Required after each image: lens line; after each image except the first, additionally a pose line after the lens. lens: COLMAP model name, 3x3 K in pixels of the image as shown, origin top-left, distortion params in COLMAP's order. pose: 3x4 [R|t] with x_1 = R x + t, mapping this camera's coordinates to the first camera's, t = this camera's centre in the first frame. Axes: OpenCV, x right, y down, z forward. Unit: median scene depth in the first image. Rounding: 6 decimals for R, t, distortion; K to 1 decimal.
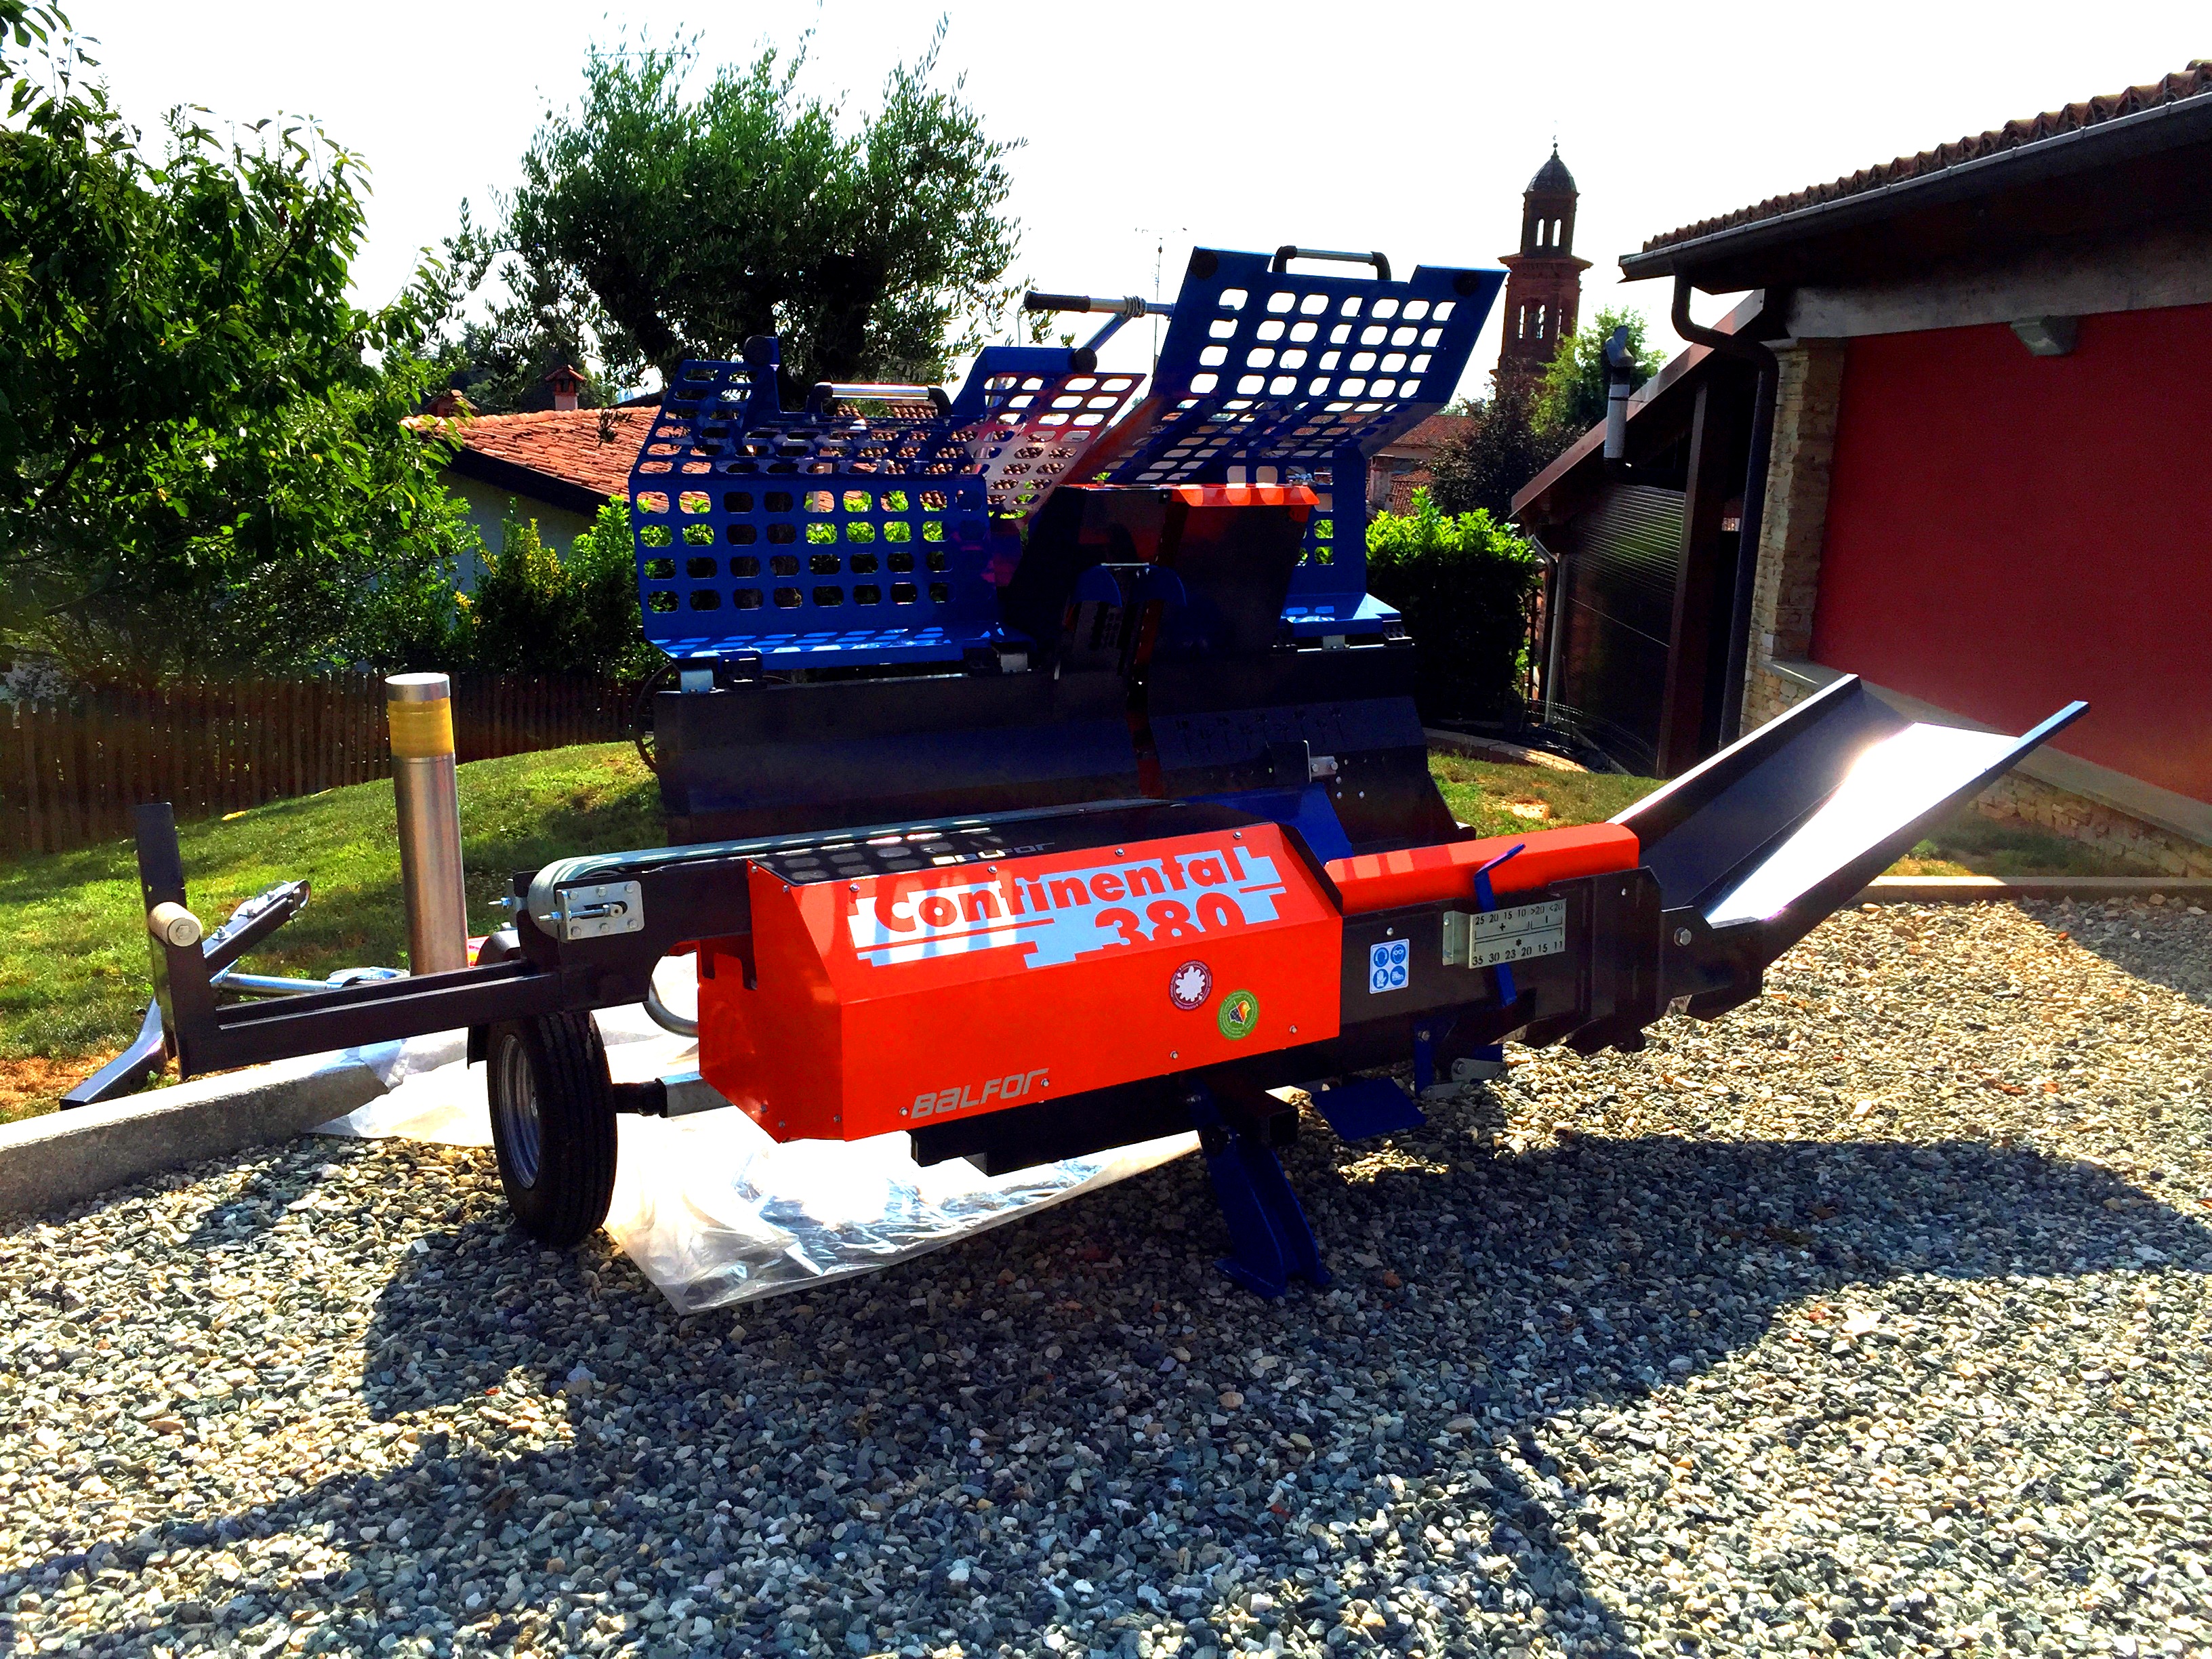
lens RADIAL K [[1878.7, 0, 1106.0], [0, 1878.7, 829.5], [0, 0, 1]] dist [0.089388, -0.119528]
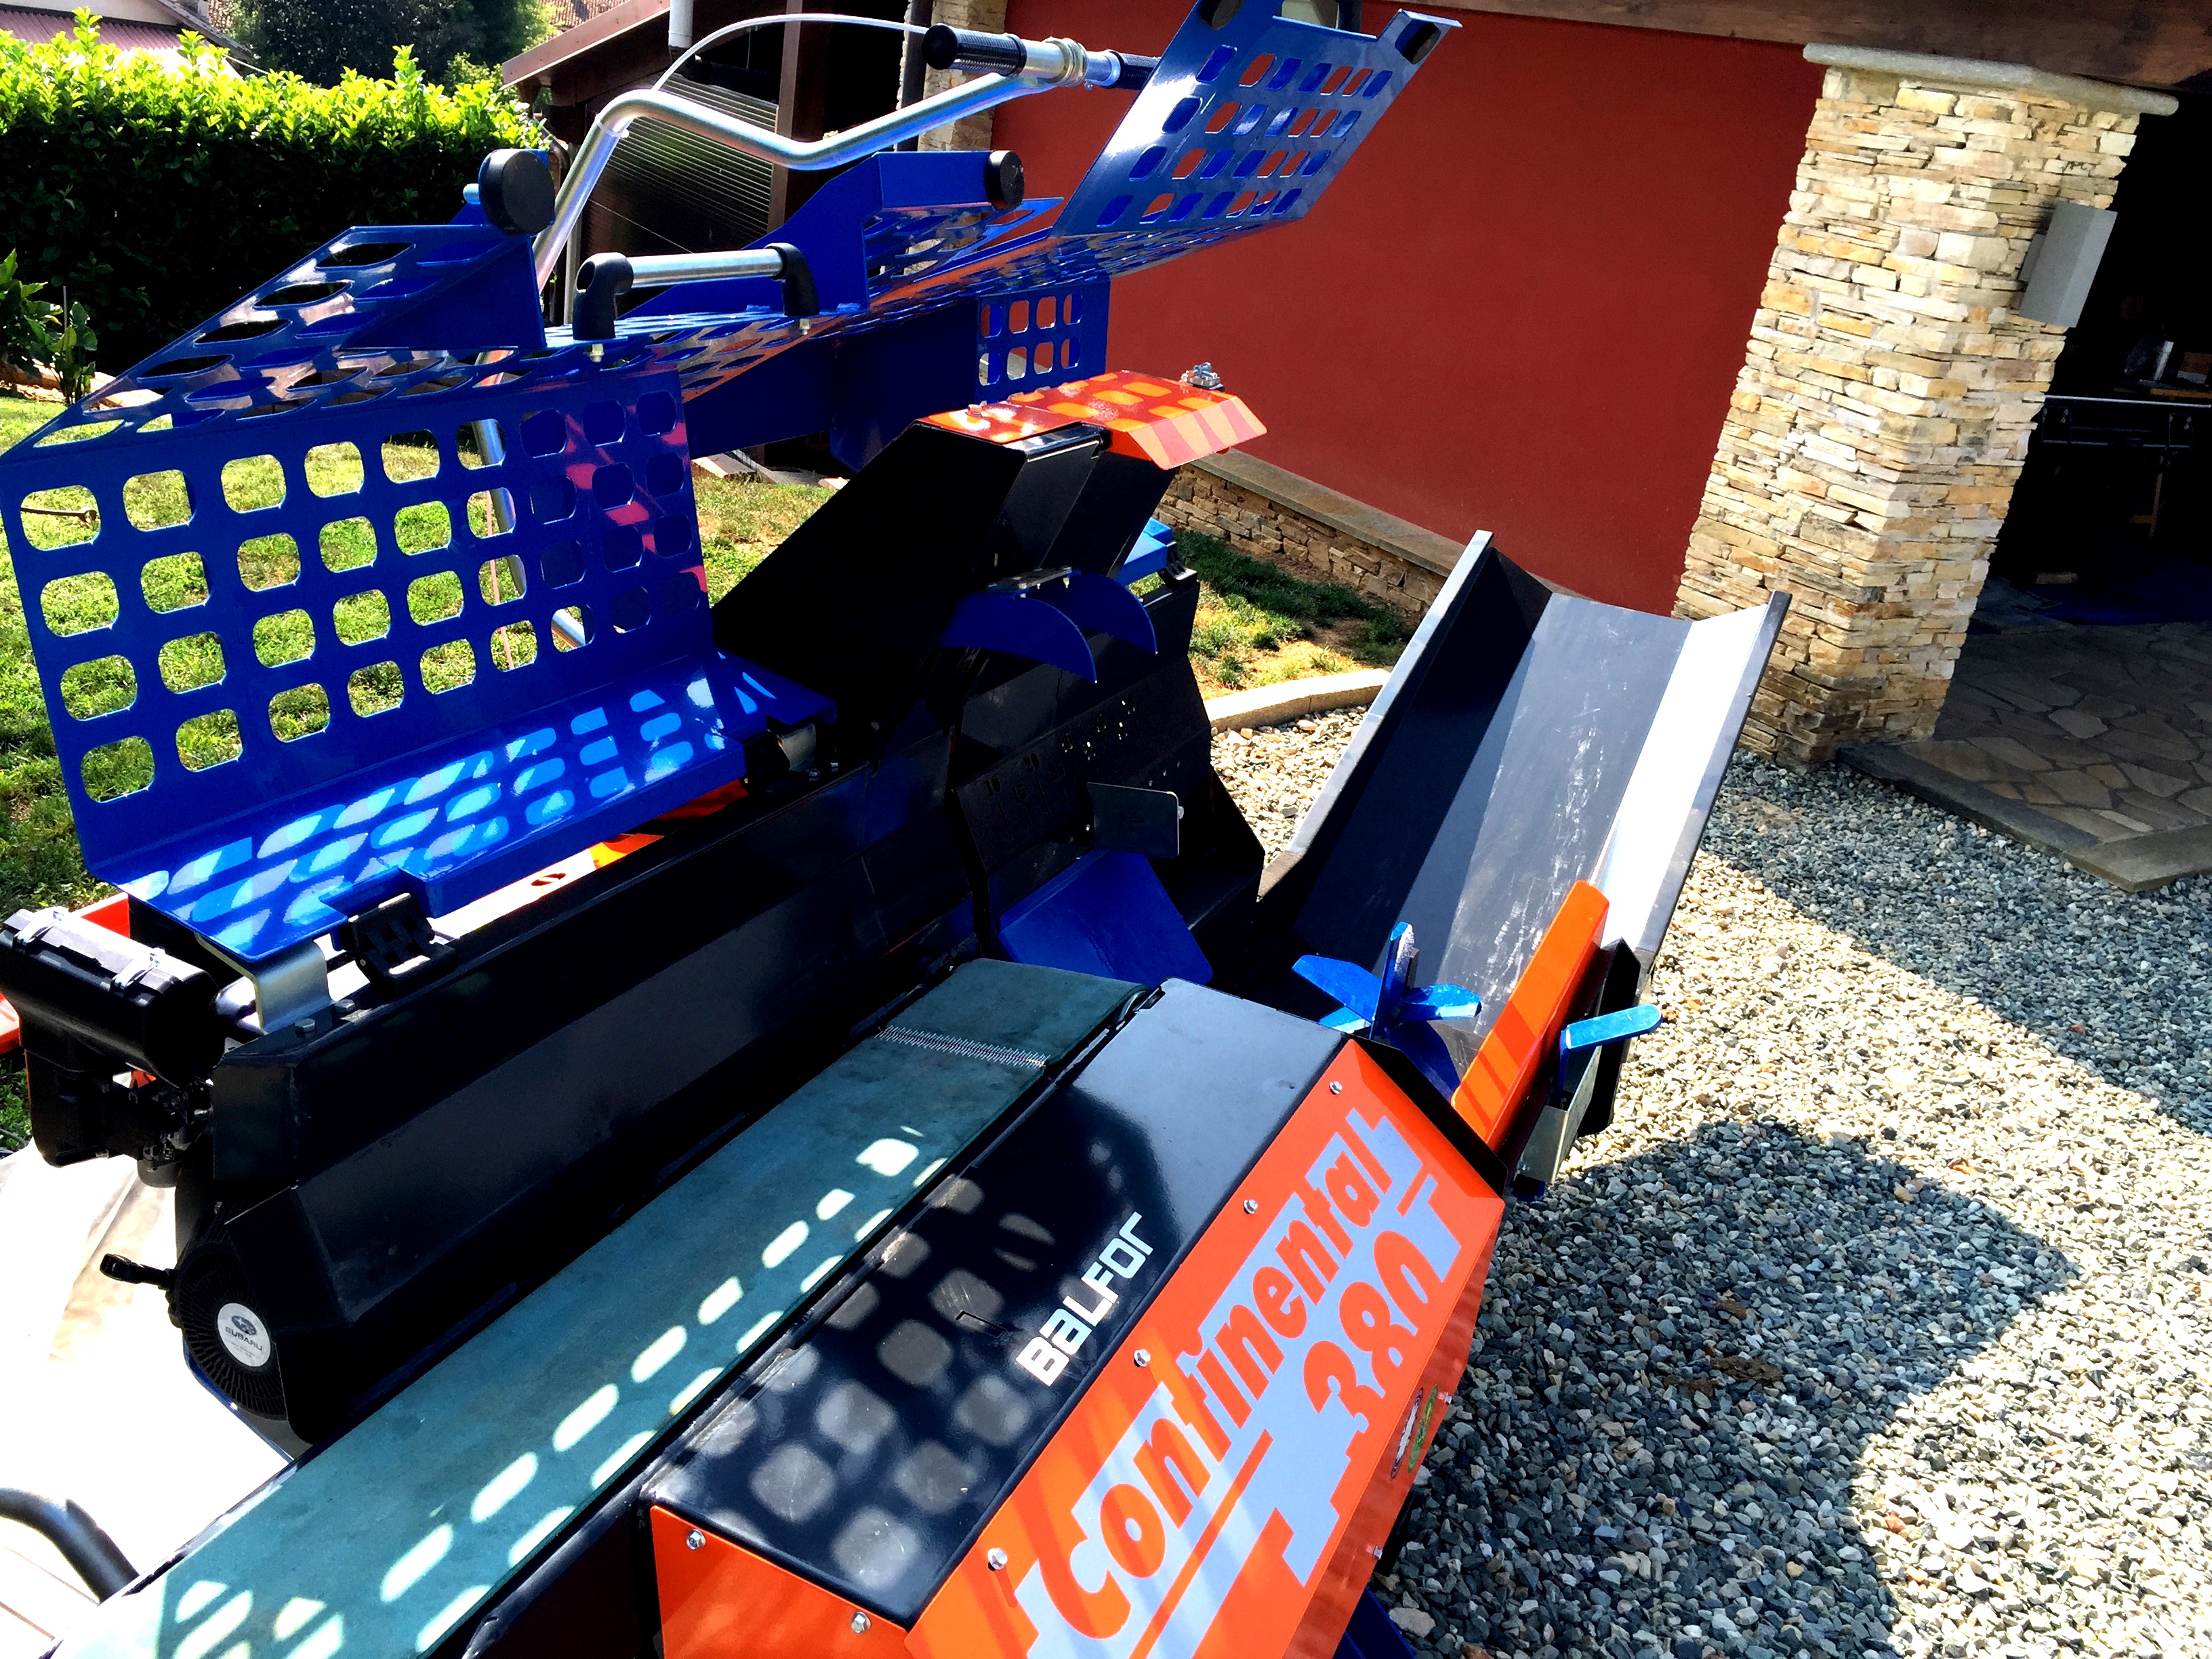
lens RADIAL K [[1878.7, 0, 1106.0], [0, 1878.7, 829.5], [0, 0, 1]] dist [0.089388, -0.119528]
pose [[0.831642, -0.128320, 0.540283, -0.294868], [0.000987, 0.973275, 0.229639, -0.210000], [-0.555311, -0.190444, 0.809543, 0.597159]]
